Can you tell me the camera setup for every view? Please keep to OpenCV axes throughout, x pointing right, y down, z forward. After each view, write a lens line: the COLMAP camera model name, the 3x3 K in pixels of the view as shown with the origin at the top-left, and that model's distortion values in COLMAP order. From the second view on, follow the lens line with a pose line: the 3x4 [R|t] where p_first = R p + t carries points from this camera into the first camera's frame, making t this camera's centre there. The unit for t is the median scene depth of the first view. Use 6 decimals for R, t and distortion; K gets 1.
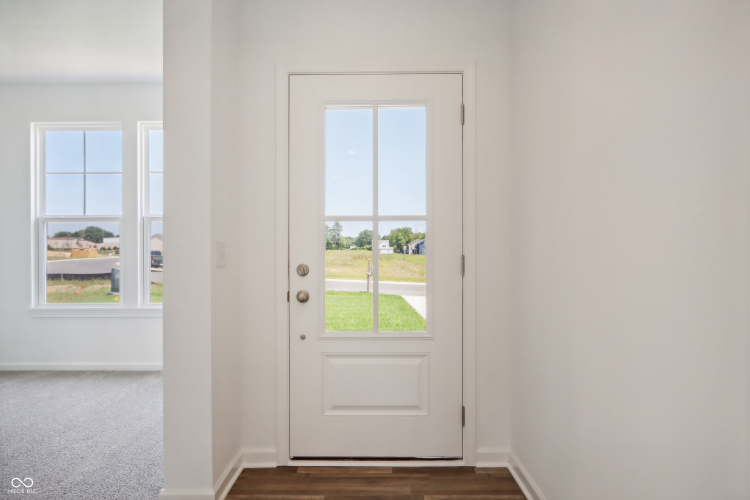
lens RADIAL K [[497.1, 0, 371.0], [0, 497.1, 253.2], [0, 0, 1]] dist [-0.005147, -0.000901]
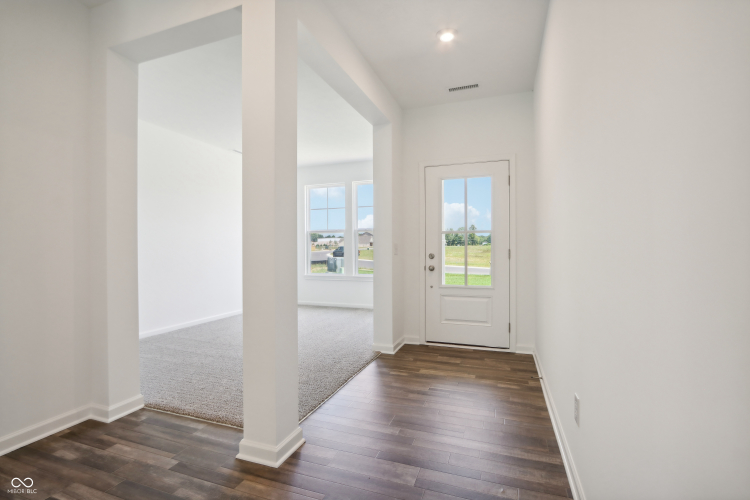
lens RADIAL K [[348.7, 0, 375.0], [0, 348.7, 250.0], [0, 0, 1]] dist [-0.001883, -0.000059]
pose [[0.944105, -0.000165, -0.329645, 0.134145], [0.002034, 0.999984, 0.005325, -0.000882], [0.329639, -0.005698, 0.944090, -0.528083]]
